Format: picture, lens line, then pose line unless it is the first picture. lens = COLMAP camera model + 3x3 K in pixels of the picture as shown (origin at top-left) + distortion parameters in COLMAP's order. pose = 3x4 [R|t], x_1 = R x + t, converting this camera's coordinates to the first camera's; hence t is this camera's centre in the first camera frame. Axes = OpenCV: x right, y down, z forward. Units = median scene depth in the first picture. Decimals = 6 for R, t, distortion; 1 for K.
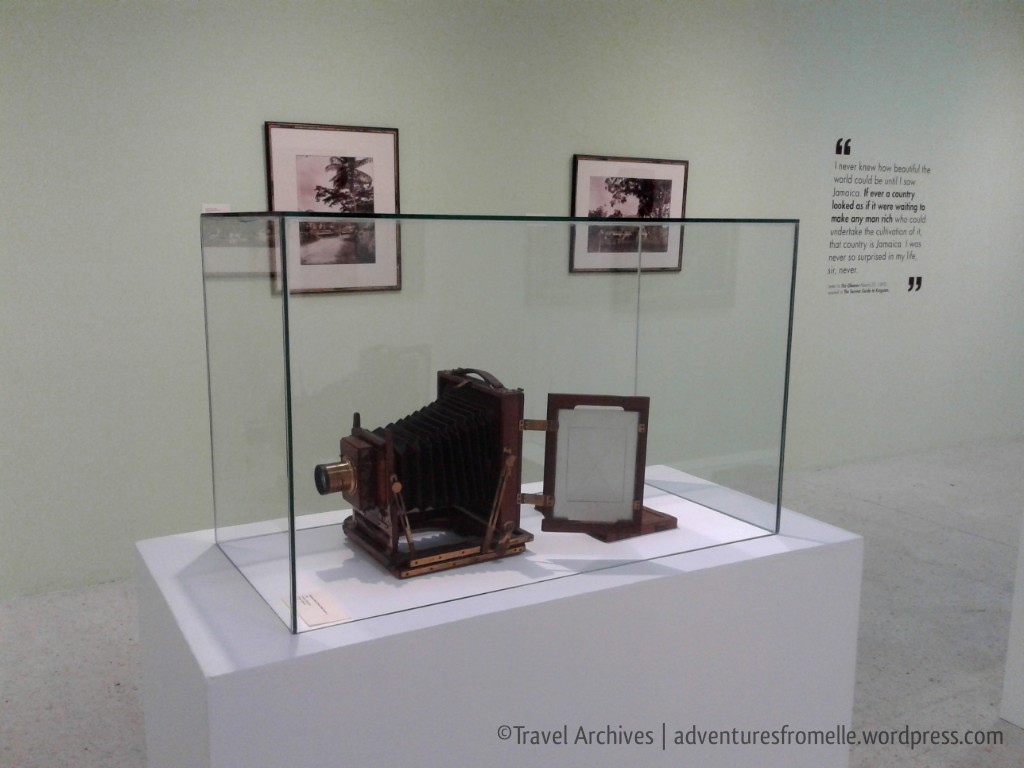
lens RADIAL K [[939.2, 0, 507.8], [0, 939.2, 390.4], [0, 0, 1]] dist [0.116456, -0.231550]
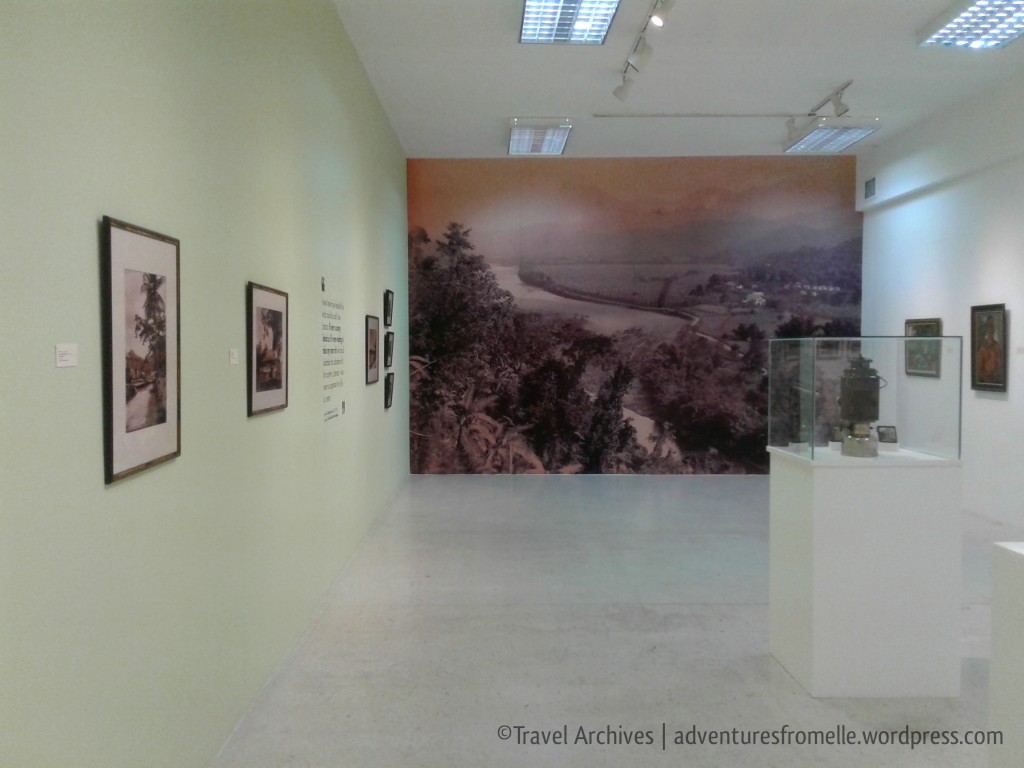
lens RADIAL K [[939.2, 0, 507.8], [0, 939.2, 390.4], [0, 0, 1]] dist [0.116456, -0.231550]
pose [[0.468023, -0.050361, 0.882280, -0.477959], [0.161325, 0.986467, -0.029270, -0.071434], [-0.868866, 0.156033, 0.469814, 0.328184]]
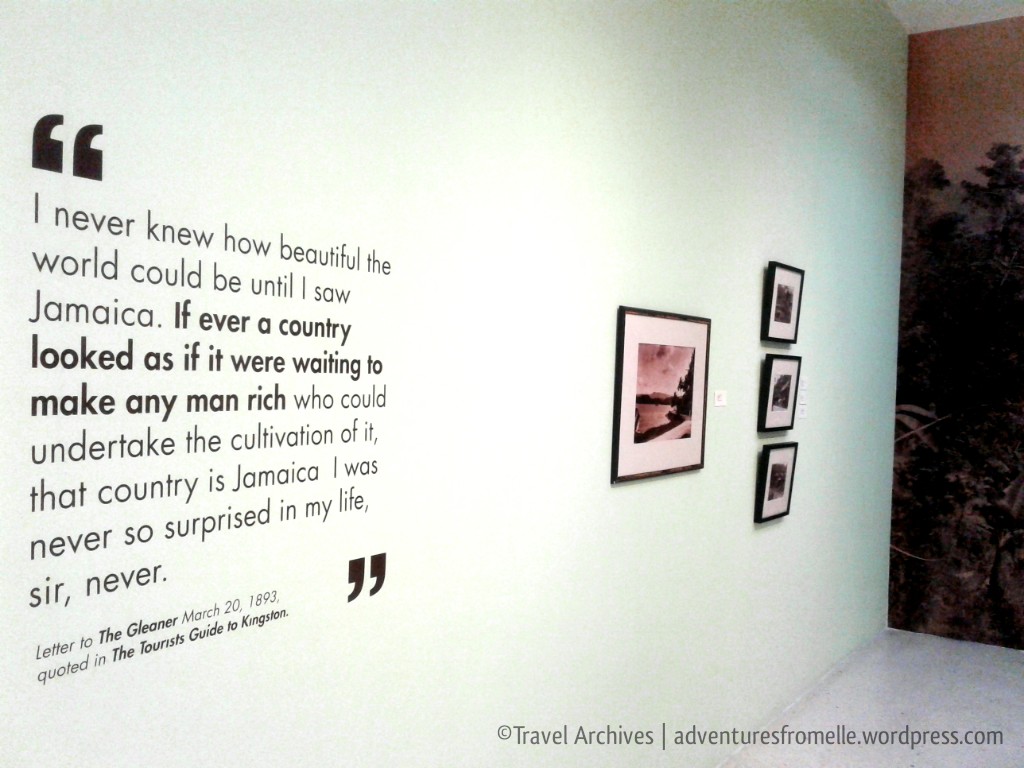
lens RADIAL K [[939.2, 0, 507.8], [0, 939.2, 390.4], [0, 0, 1]] dist [0.116456, -0.231550]
pose [[0.894237, 0.006197, 0.447551, 0.331936], [0.058194, 0.989807, -0.129981, -0.138348], [-0.443794, 0.142279, 0.884762, 0.686954]]
